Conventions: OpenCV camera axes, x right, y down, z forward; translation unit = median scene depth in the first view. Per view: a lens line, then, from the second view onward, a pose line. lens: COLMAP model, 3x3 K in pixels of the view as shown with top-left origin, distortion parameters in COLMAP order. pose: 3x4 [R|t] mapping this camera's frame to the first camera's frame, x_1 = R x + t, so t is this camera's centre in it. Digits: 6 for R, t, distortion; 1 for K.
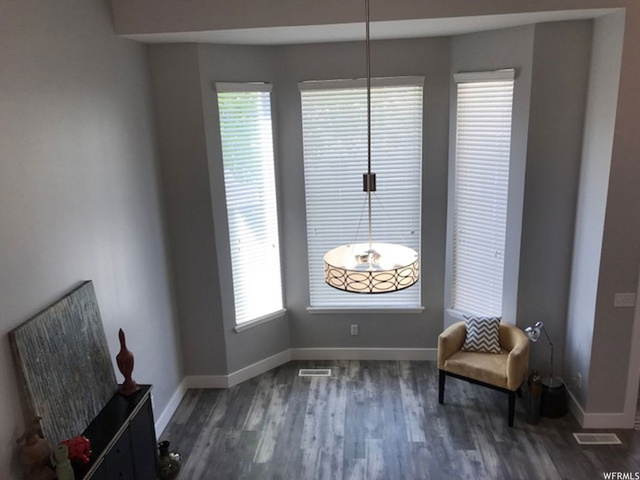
lens RADIAL K [[521.6, 0, 320.0], [0, 521.6, 240.0], [0, 0, 1]] dist [0.058964, -0.064713]
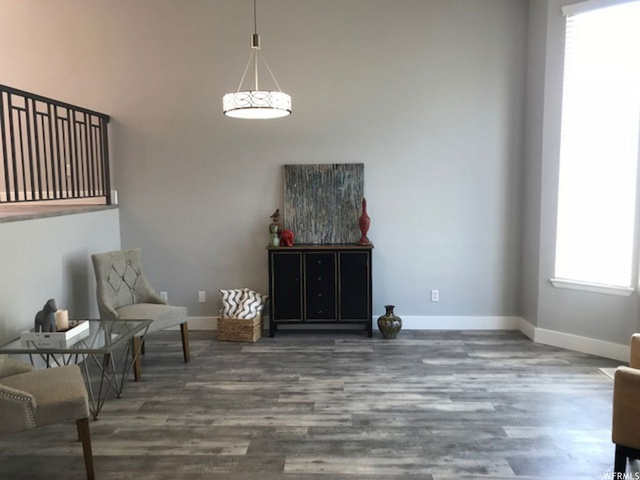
lens RADIAL K [[521.6, 0, 320.0], [0, 521.6, 240.0], [0, 0, 1]] dist [0.058964, -0.064713]
pose [[0.033920, 0.136009, -0.990127, 0.845026], [-0.242001, 0.962333, 0.123900, 0.103026], [0.969683, 0.235409, 0.065556, 0.639652]]
